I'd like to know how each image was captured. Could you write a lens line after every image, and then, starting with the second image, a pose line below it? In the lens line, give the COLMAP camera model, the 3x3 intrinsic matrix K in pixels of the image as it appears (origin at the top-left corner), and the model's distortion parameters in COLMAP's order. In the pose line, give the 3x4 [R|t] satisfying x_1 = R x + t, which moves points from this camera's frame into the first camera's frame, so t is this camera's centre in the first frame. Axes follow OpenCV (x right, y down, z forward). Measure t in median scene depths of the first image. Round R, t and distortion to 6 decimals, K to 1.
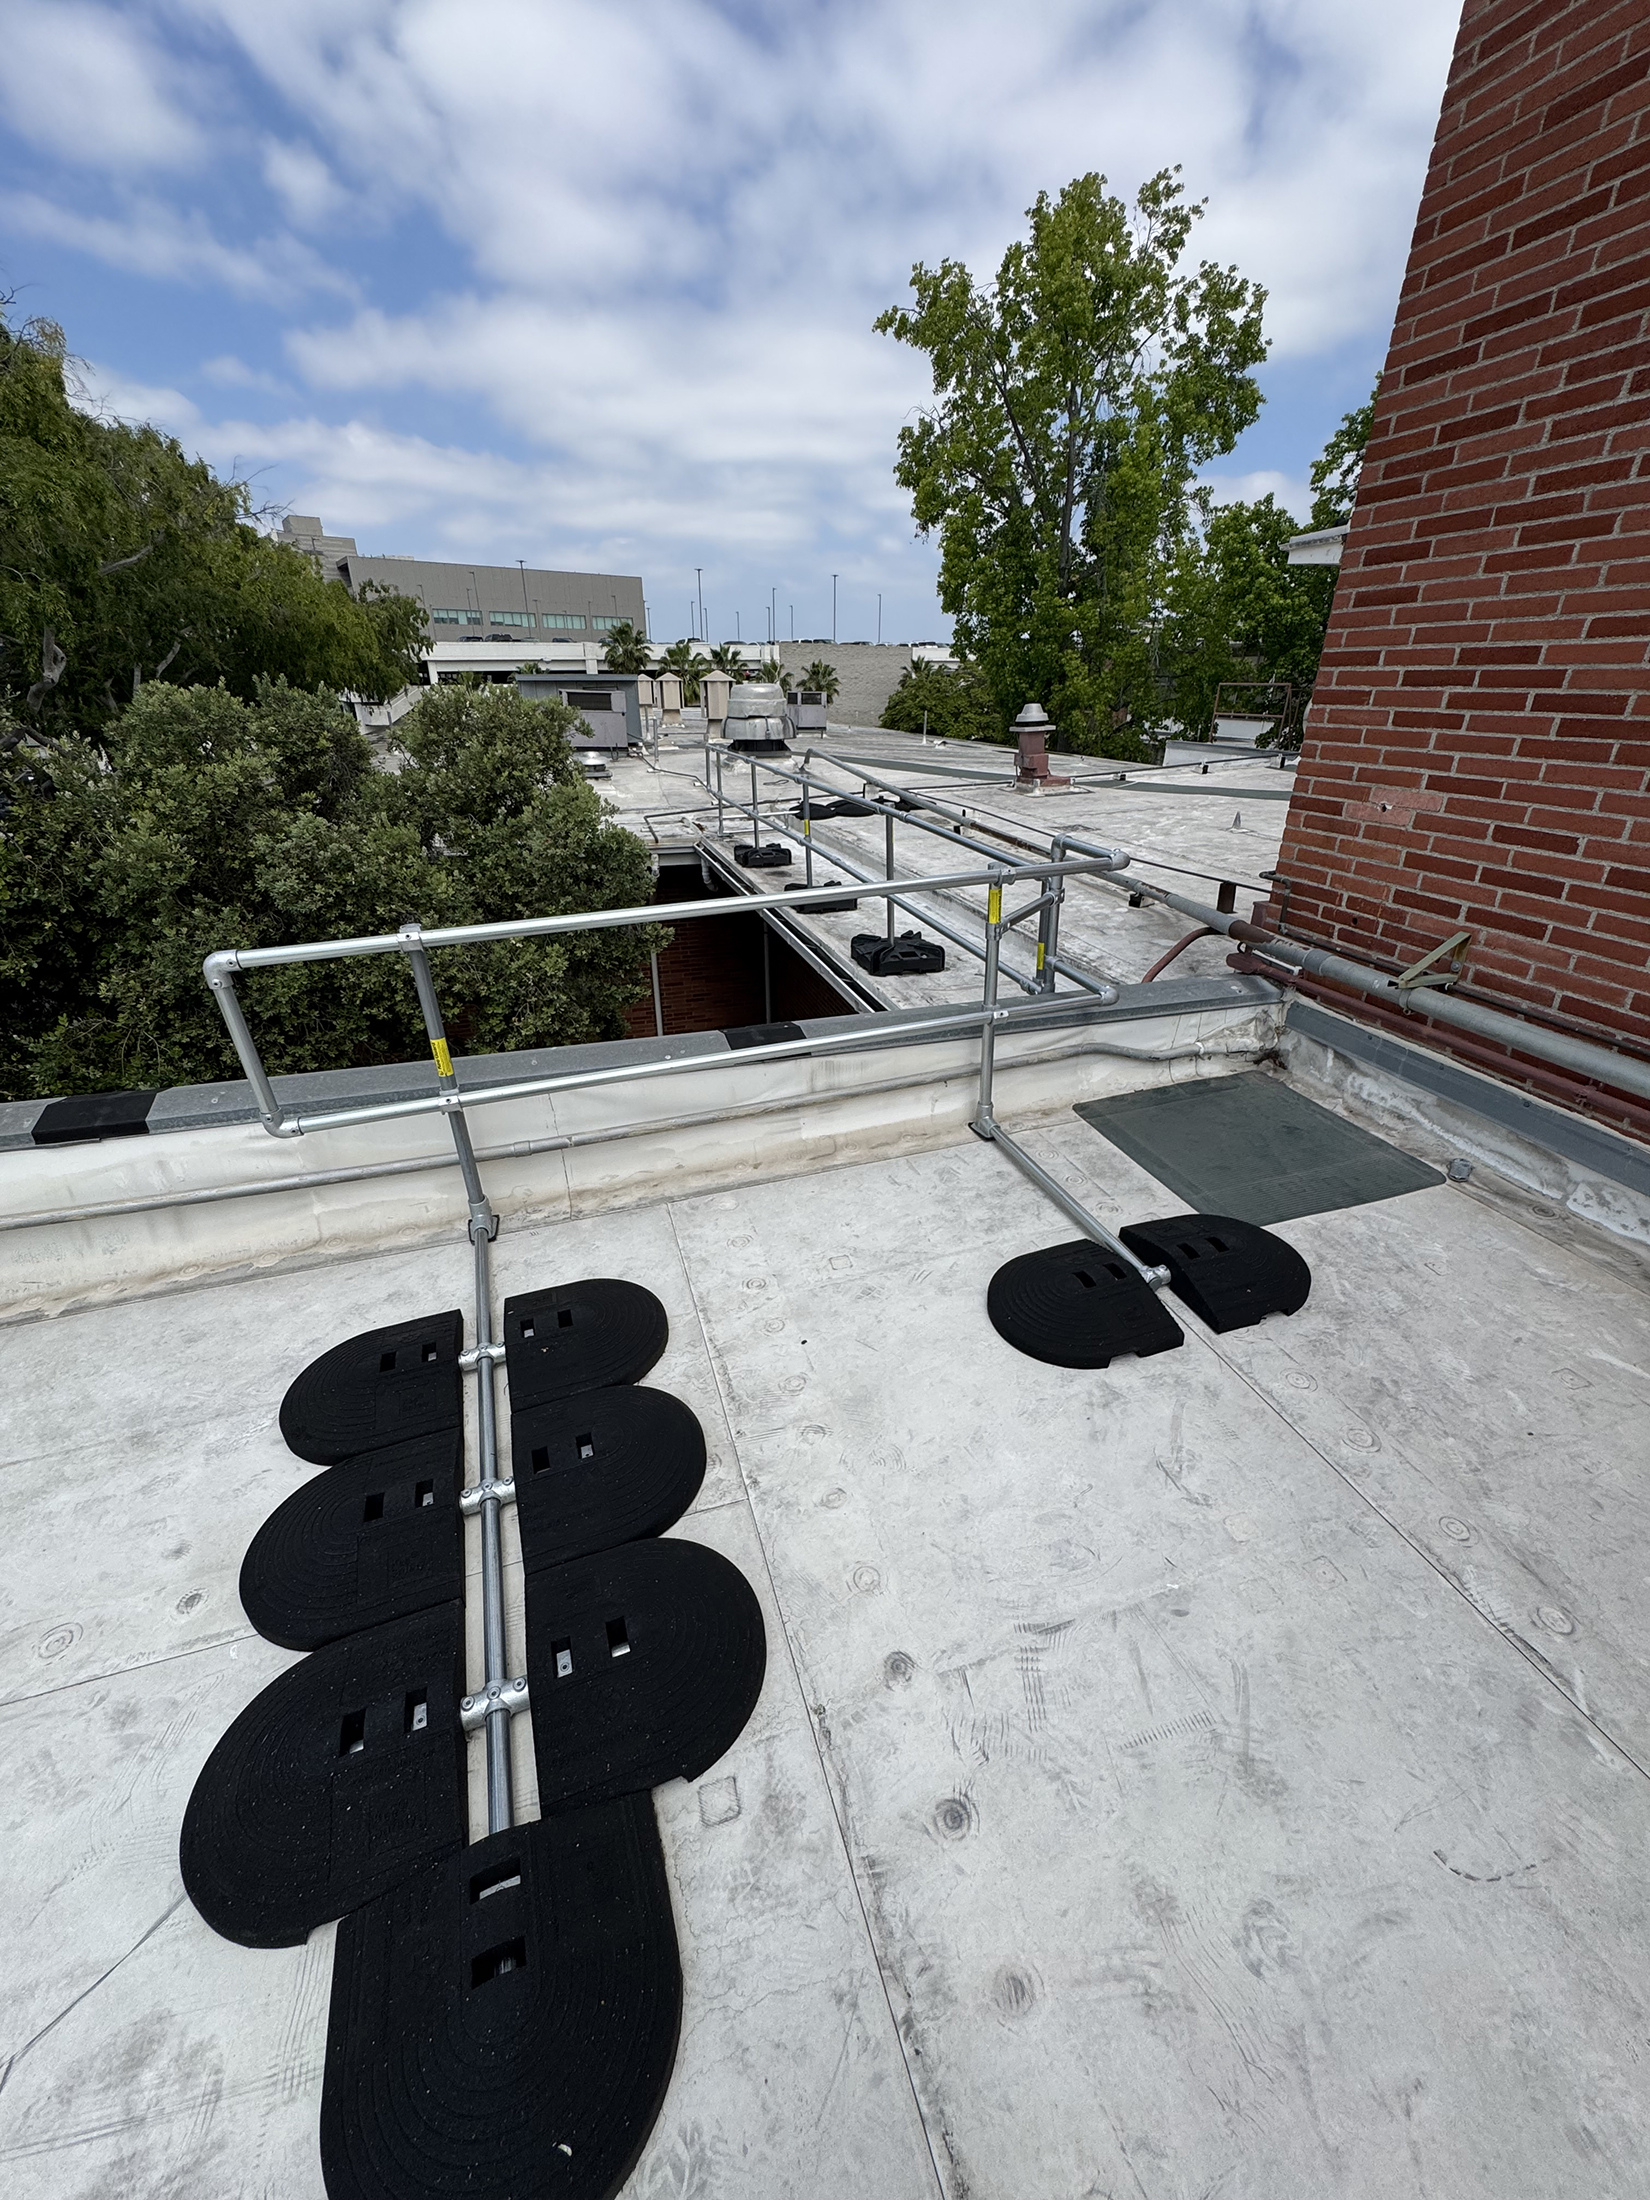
lens RADIAL K [[881.9, 0, 825.0], [0, 881.9, 1100.0], [0, 0, 1]] dist [-0.002165, -0.000430]
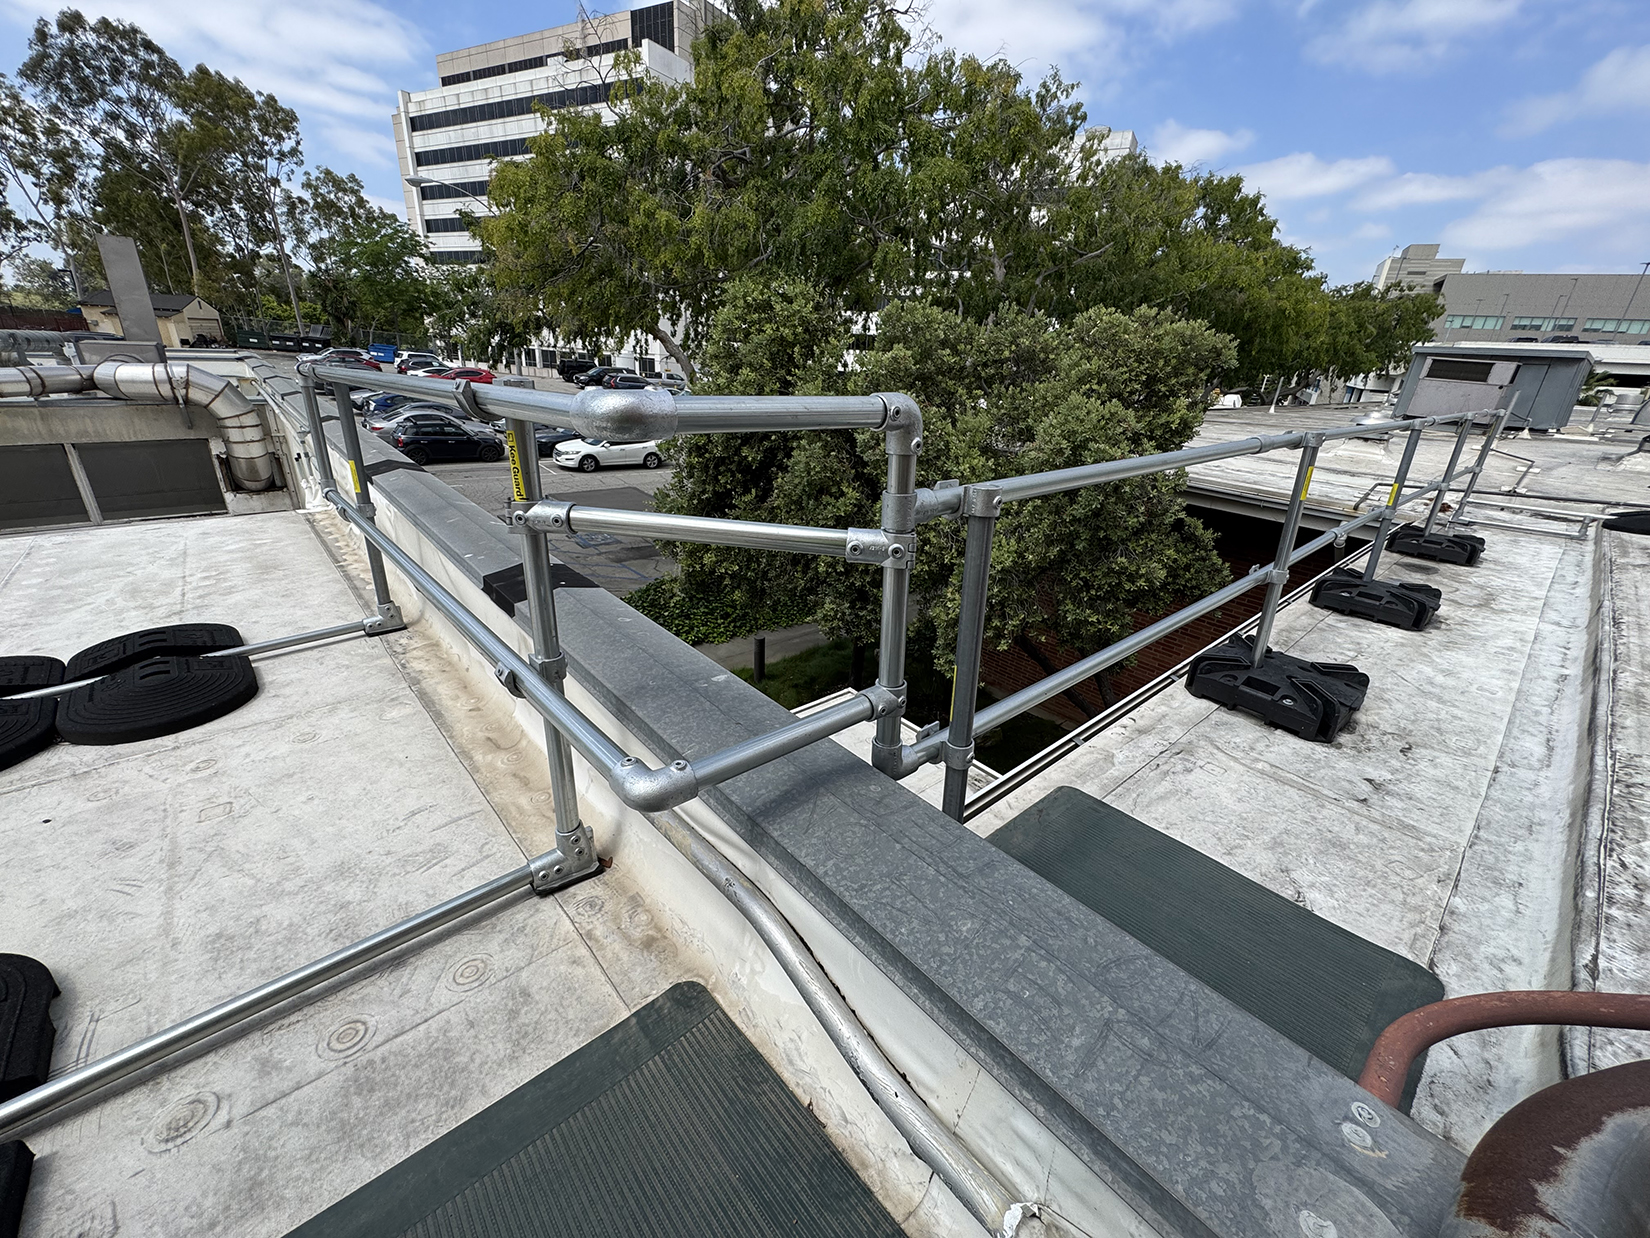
lens RADIAL K [[661.4, 0, 825.0], [0, 661.4, 619.0], [0, 0, 1]] dist [-0.002165, -0.000430]
pose [[0.411719, 0.373156, -0.831410, 0.355031], [-0.438568, 0.880860, 0.178169, -0.168376], [0.798841, 0.291274, 0.526321, 0.558287]]
